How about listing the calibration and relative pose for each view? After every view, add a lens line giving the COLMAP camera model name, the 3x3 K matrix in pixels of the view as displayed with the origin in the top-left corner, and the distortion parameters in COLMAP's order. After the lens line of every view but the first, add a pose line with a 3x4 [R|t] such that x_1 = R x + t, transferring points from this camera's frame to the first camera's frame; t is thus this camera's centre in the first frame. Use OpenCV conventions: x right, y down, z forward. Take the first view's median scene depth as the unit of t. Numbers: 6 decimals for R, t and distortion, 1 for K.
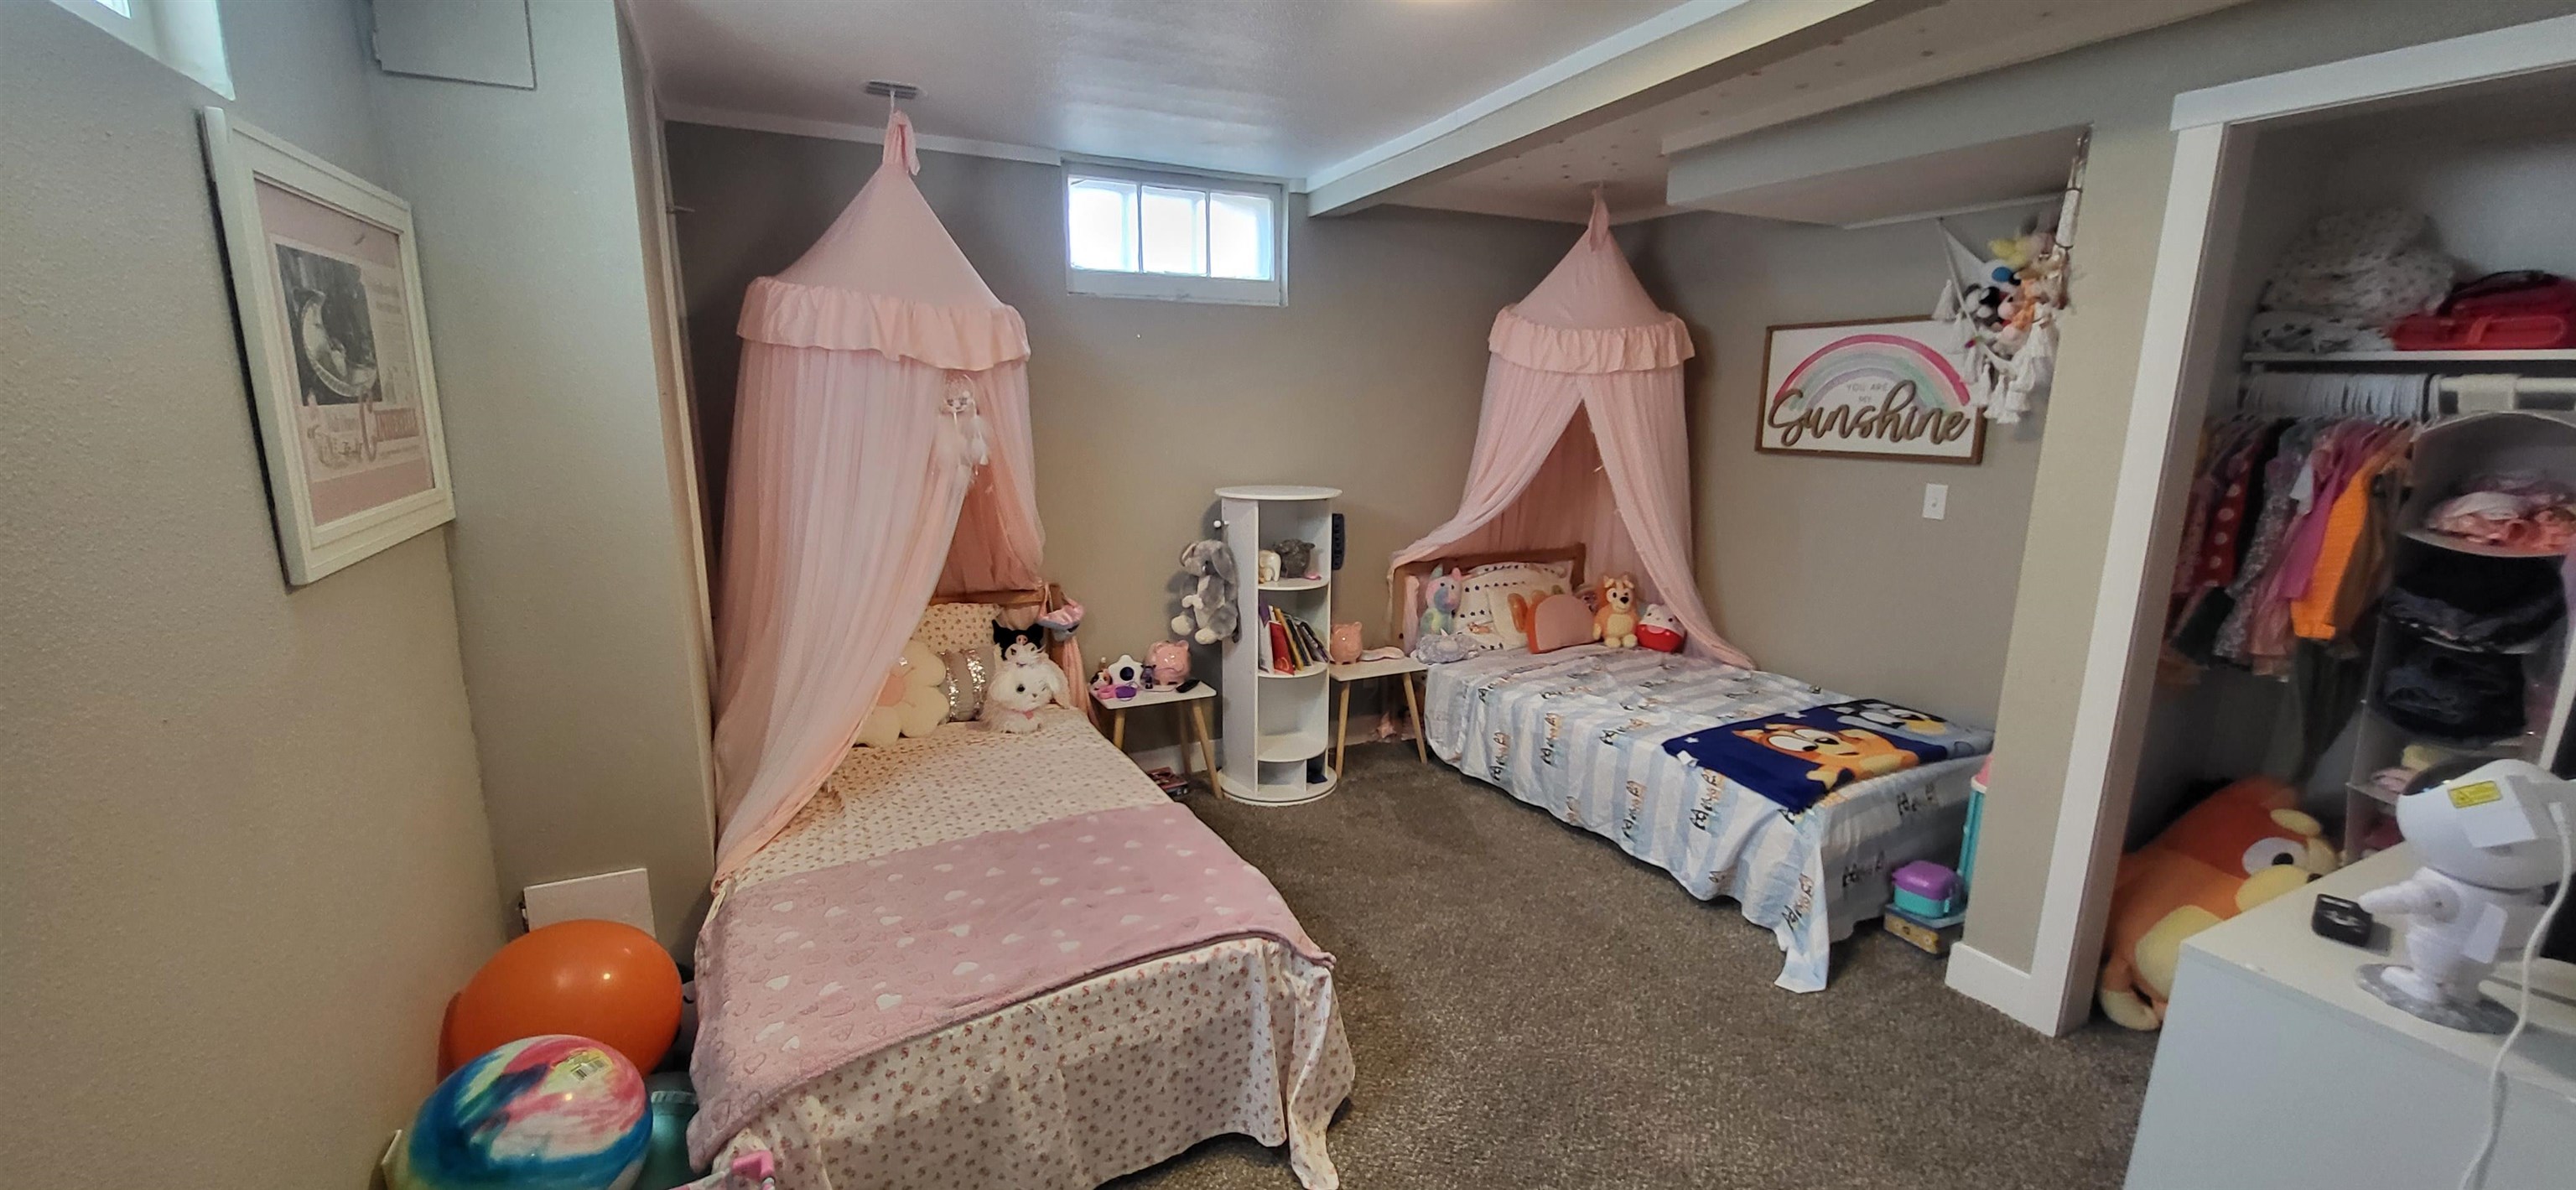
lens RADIAL K [[1018.1, 0, 1307.1], [0, 1018.1, 604.4], [0, 0, 1]] dist [-0.000535, -0.000612]
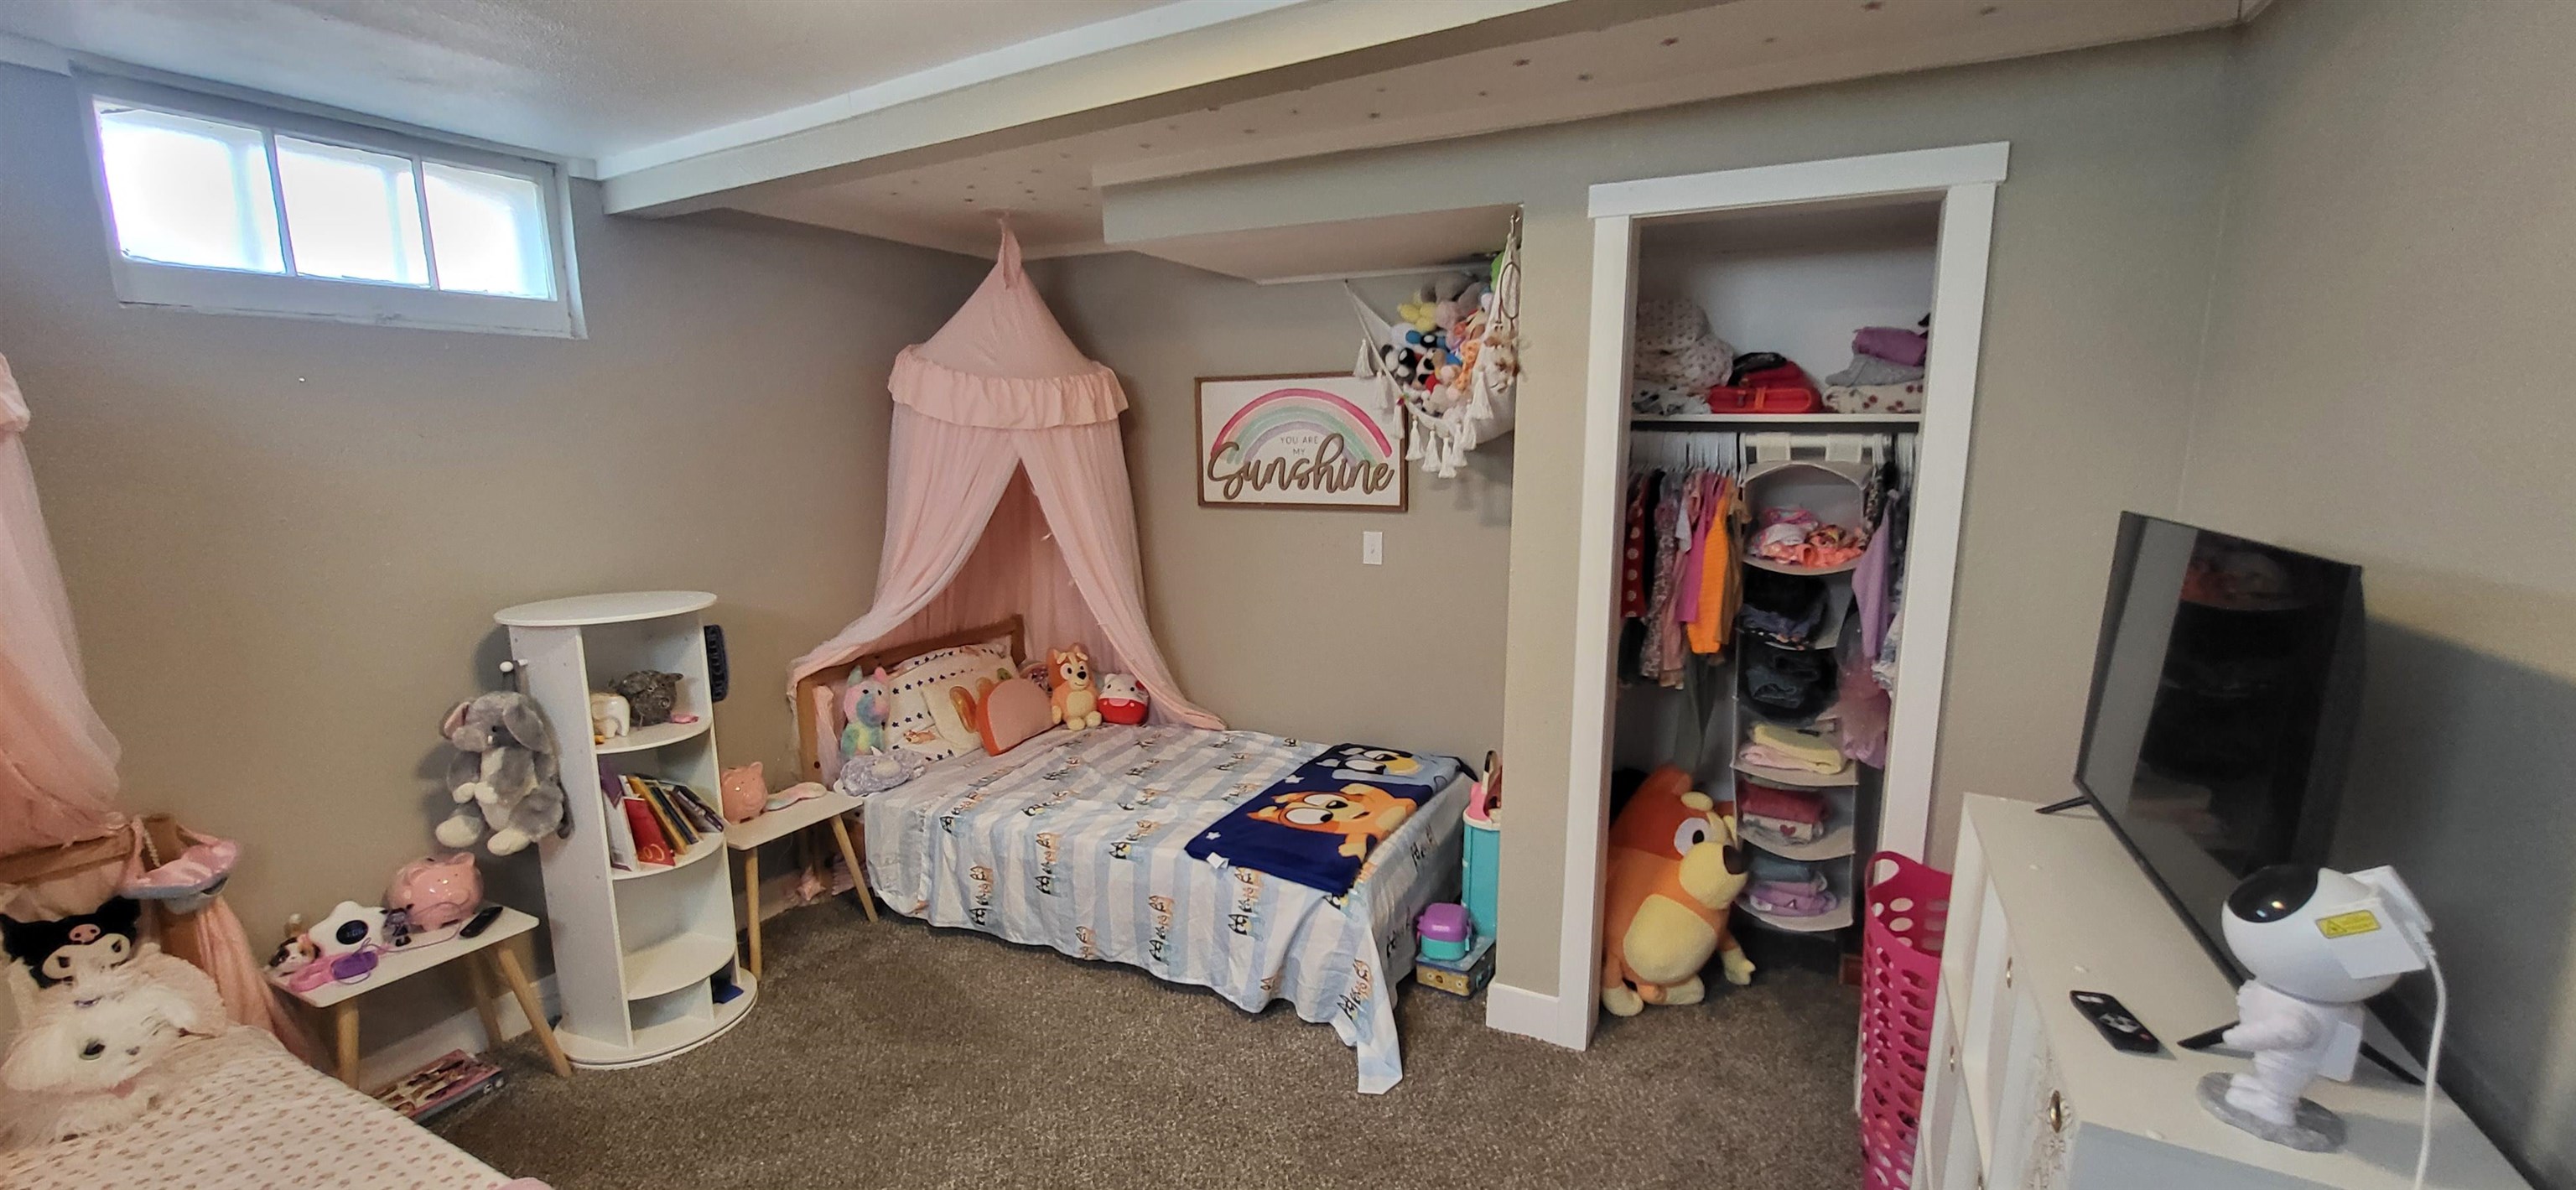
lens RADIAL K [[1009.2, 0, 1304.2], [0, 1009.2, 601.6], [0, 0, 1]] dist [-0.003837, -0.000066]
pose [[0.810270, -0.112690, 0.575121, -0.041509], [0.131233, 0.991308, 0.009348, -0.061102], [-0.571175, 0.067900, 0.818015, 0.181399]]
